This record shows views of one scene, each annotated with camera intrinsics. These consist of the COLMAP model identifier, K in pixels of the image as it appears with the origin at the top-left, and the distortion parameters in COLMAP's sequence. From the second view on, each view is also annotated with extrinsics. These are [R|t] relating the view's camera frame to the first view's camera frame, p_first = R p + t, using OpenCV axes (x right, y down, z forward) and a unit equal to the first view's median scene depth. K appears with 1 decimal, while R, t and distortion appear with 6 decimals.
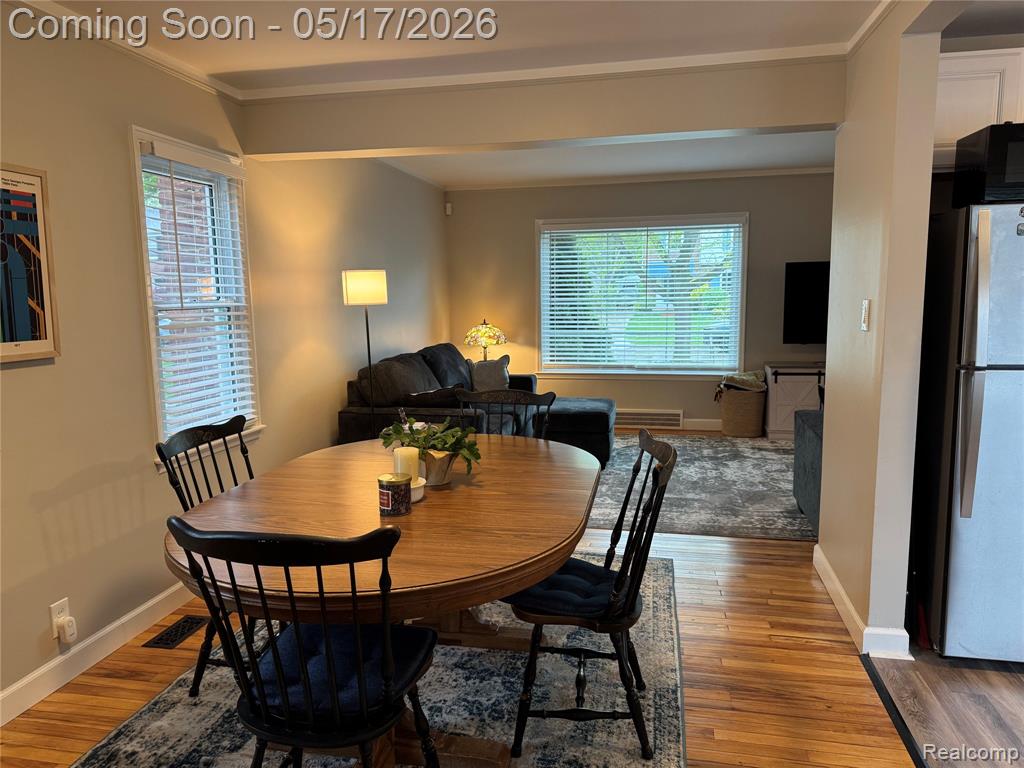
lens RADIAL K [[717.4, 0, 512.0], [0, 717.4, 384.0], [0, 0, 1]] dist [-0.025018, 0.000396]
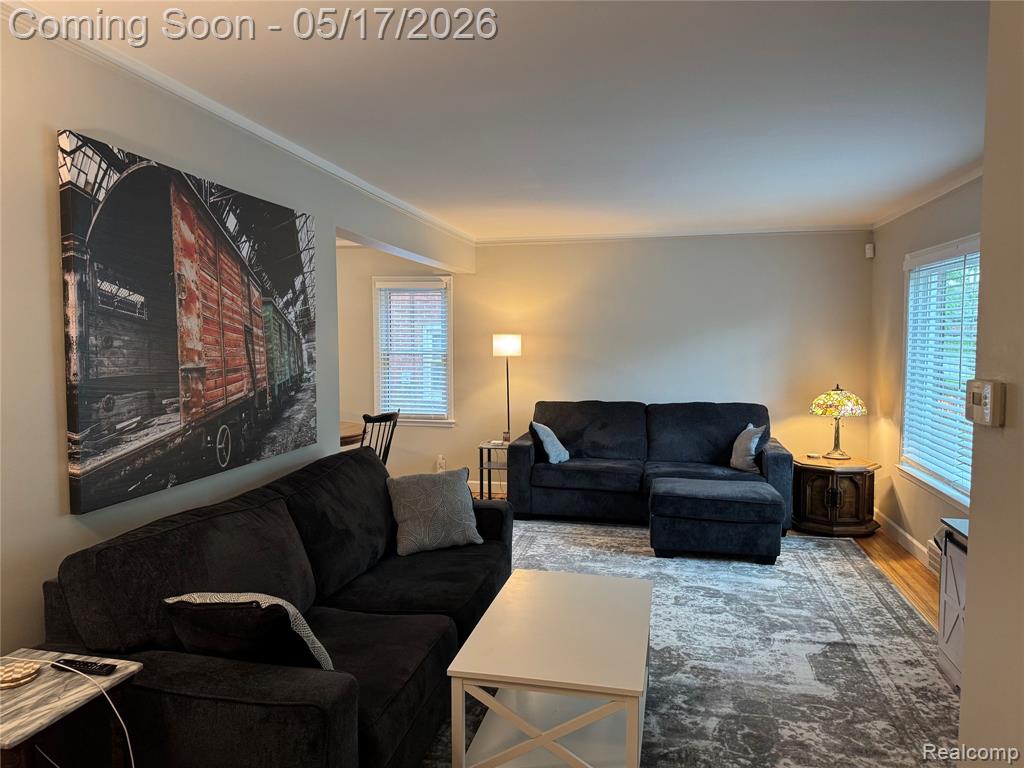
lens RADIAL K [[719.7, 0, 510.0], [0, 719.7, 388.9], [0, 0, 1]] dist [0.053970, -0.064974]
pose [[-0.024881, 0.087215, -0.995879, 1.872518], [-0.127189, 0.987815, 0.089687, -0.262395], [0.991566, 0.128897, -0.013485, 1.500721]]
